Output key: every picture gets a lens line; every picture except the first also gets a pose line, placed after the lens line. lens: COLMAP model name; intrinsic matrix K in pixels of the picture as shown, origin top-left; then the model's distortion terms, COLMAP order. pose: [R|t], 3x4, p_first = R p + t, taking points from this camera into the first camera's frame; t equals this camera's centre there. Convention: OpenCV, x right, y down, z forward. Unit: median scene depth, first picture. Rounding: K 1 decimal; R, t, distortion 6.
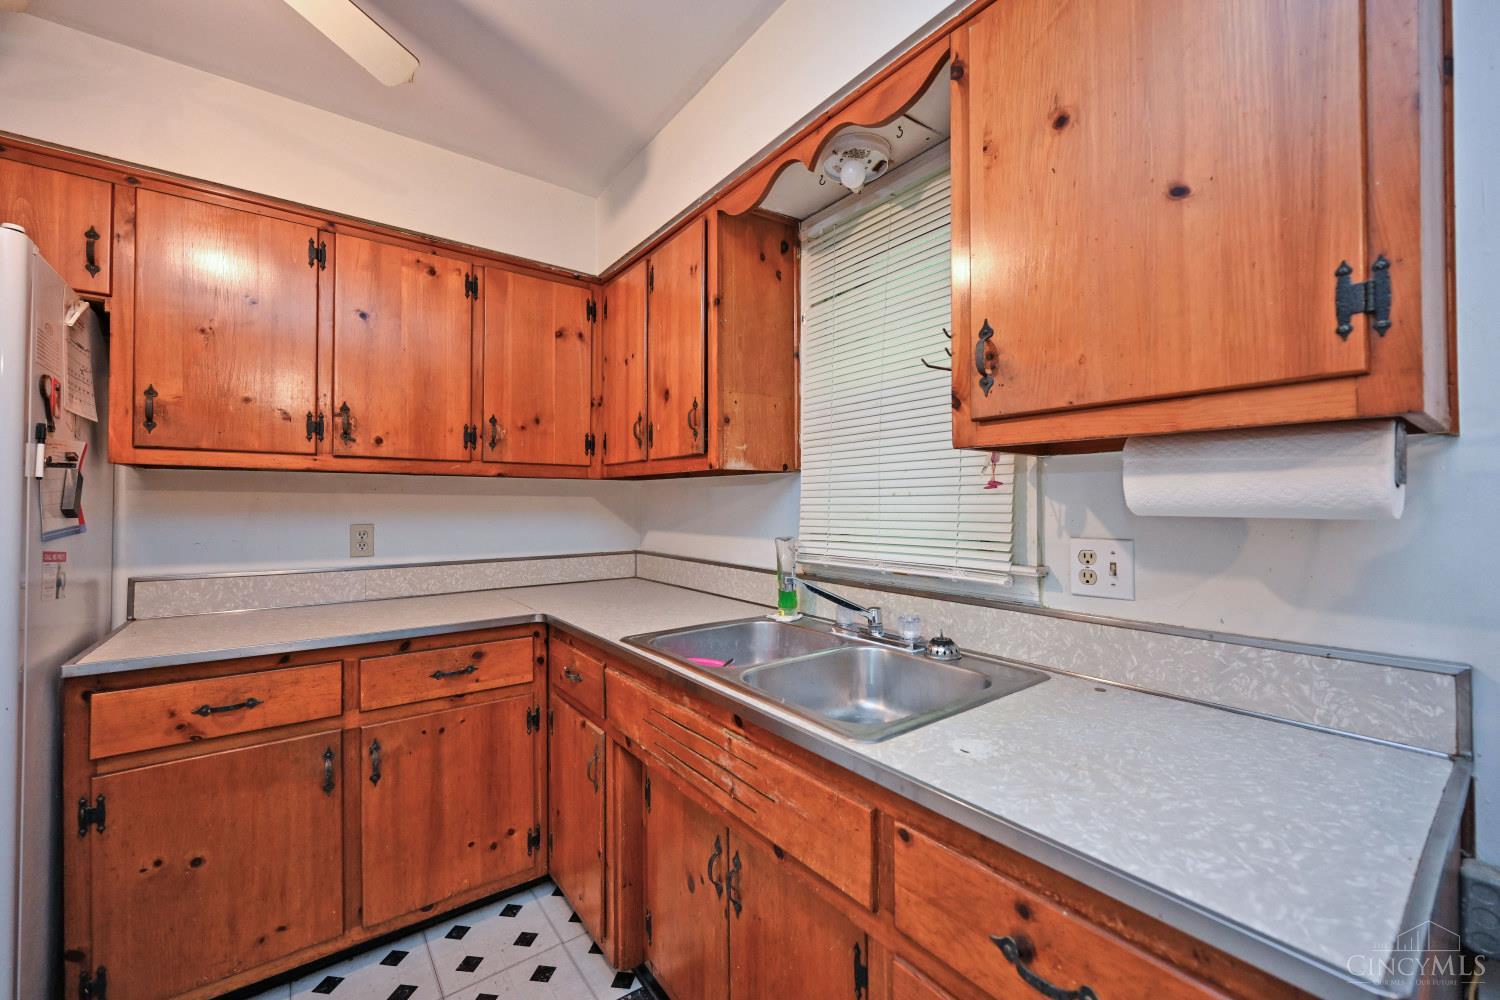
lens RADIAL K [[601.2, 0, 757.1], [0, 601.2, 498.3], [0, 0, 1]] dist [-0.001133, -0.000081]
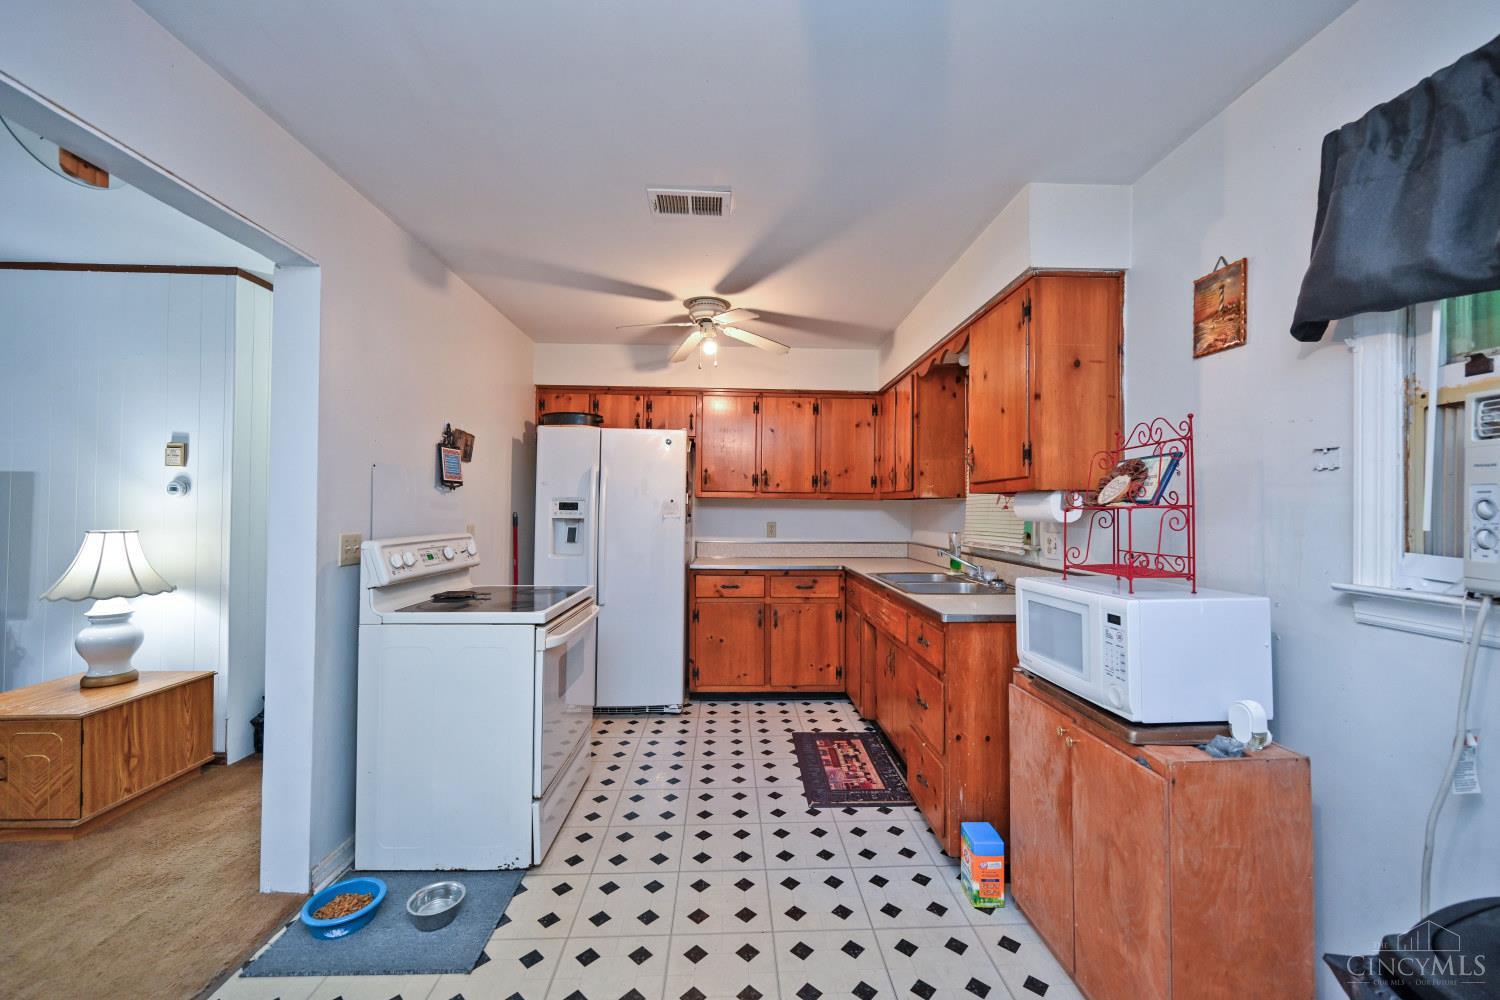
lens RADIAL K [[589.9, 0, 750.0], [0, 589.9, 500.0], [0, 0, 1]] dist [-0.001514, -0.000125]
pose [[0.814819, -0.002771, -0.579709, 0.660190], [-0.004217, 0.999934, -0.010707, -0.017008], [0.579700, 0.011169, 0.814753, -1.002832]]
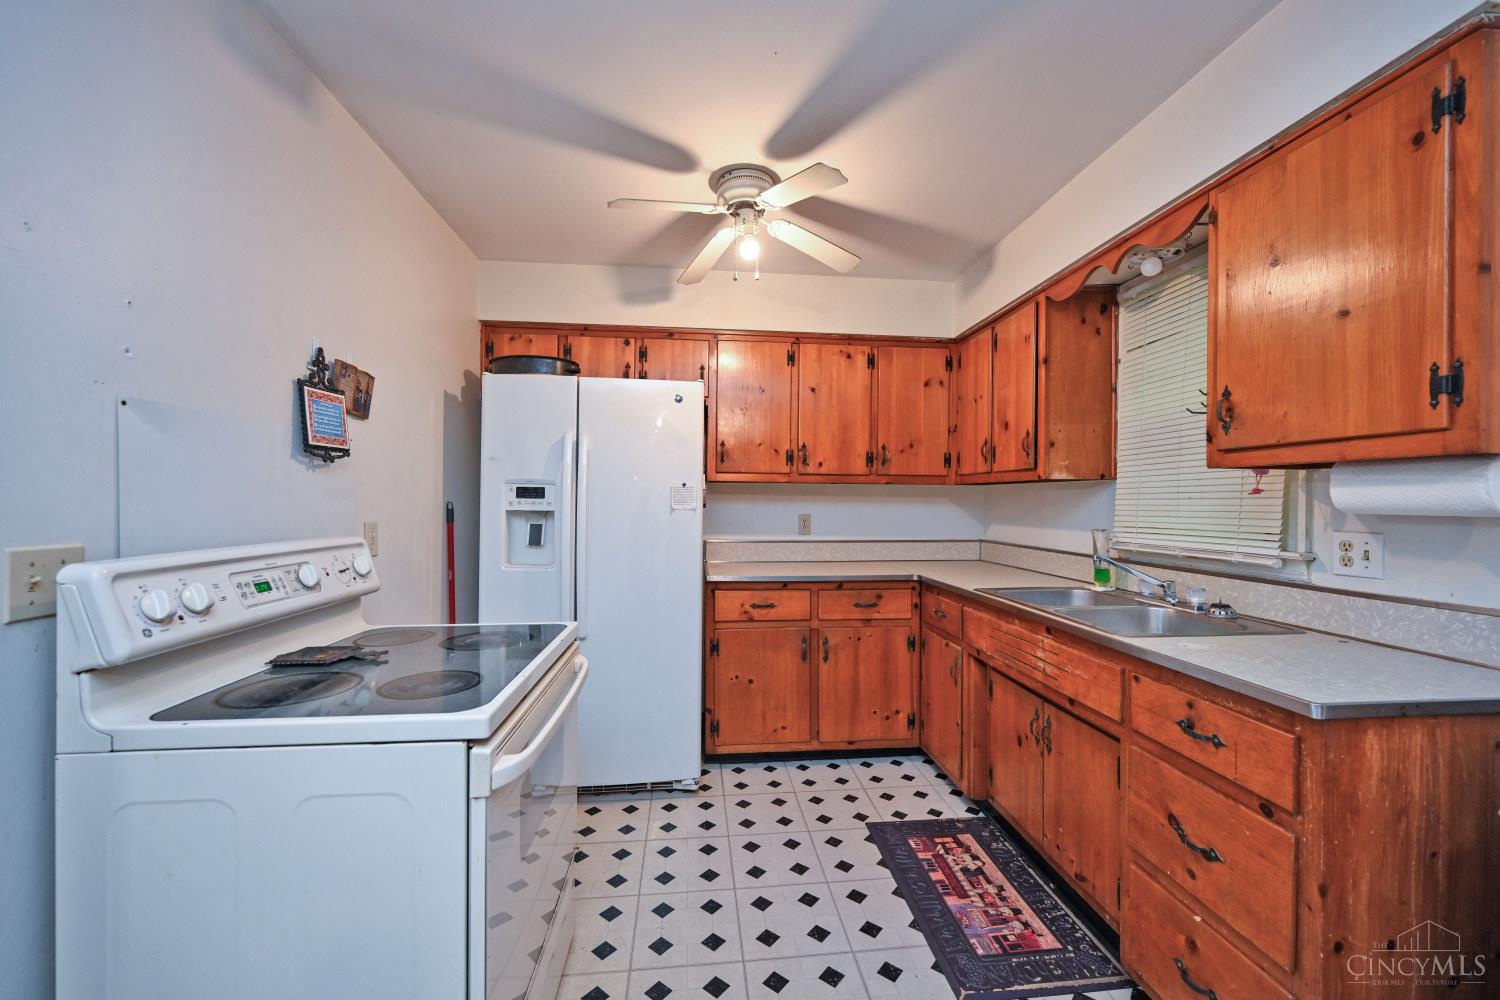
lens RADIAL K [[599.5, 0, 751.7], [0, 599.5, 504.0], [0, 0, 1]] dist [-0.000606, -0.000258]
pose [[0.849646, 0.008504, -0.527286, 0.096915], [-0.002741, 0.999928, 0.011710, -0.004785], [0.527347, -0.008504, 0.849607, -0.586840]]
